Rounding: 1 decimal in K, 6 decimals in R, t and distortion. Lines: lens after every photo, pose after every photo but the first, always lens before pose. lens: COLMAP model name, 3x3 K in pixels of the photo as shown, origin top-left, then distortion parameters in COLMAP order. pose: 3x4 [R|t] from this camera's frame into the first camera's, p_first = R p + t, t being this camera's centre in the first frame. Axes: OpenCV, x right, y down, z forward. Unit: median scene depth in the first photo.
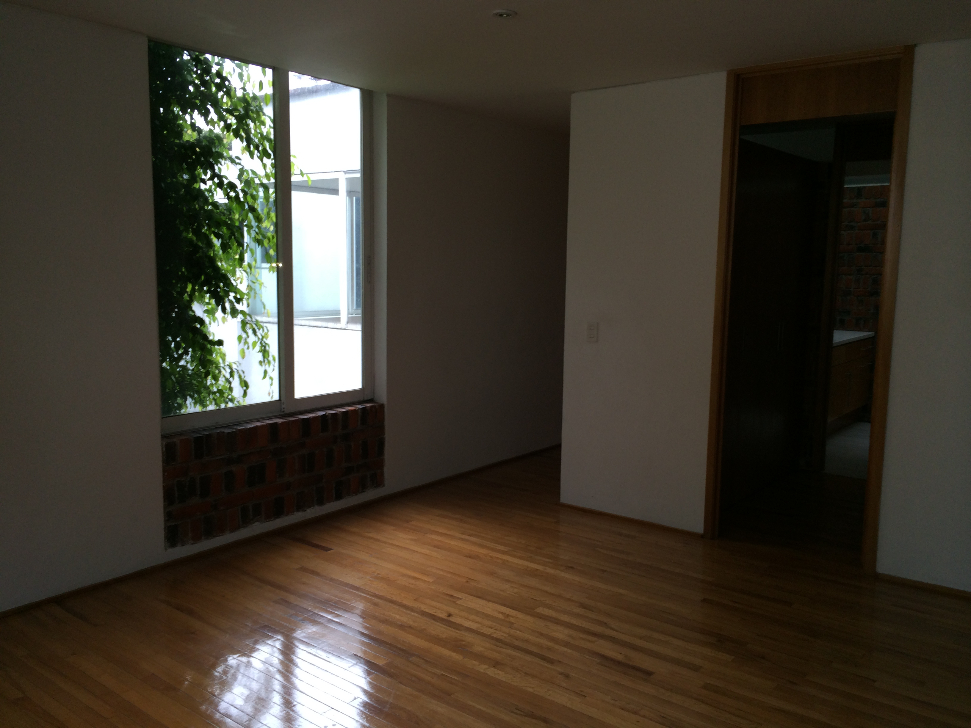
lens RADIAL K [[849.7, 0, 485.5], [0, 849.7, 364.0], [0, 0, 1]] dist [0.101521, -0.121360]
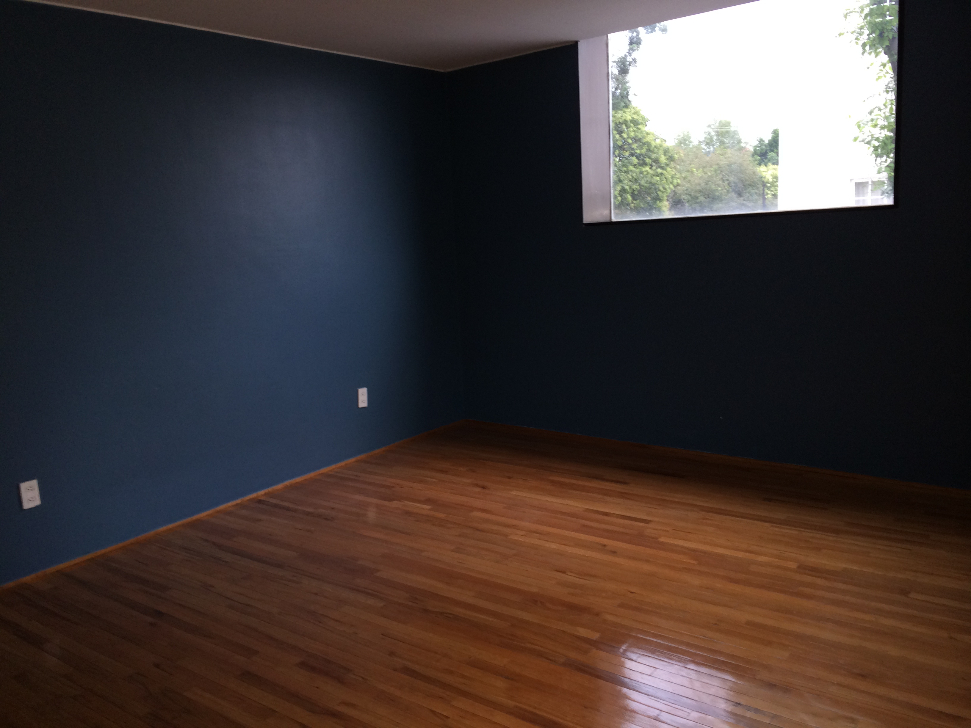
lens RADIAL K [[849.7, 0, 485.5], [0, 849.7, 364.0], [0, 0, 1]] dist [0.101521, -0.121360]
pose [[-0.998448, 0.052335, -0.019065, -0.005574], [0.044832, 0.958215, 0.282515, -0.189738], [0.033054, 0.281222, -0.959073, 1.698666]]
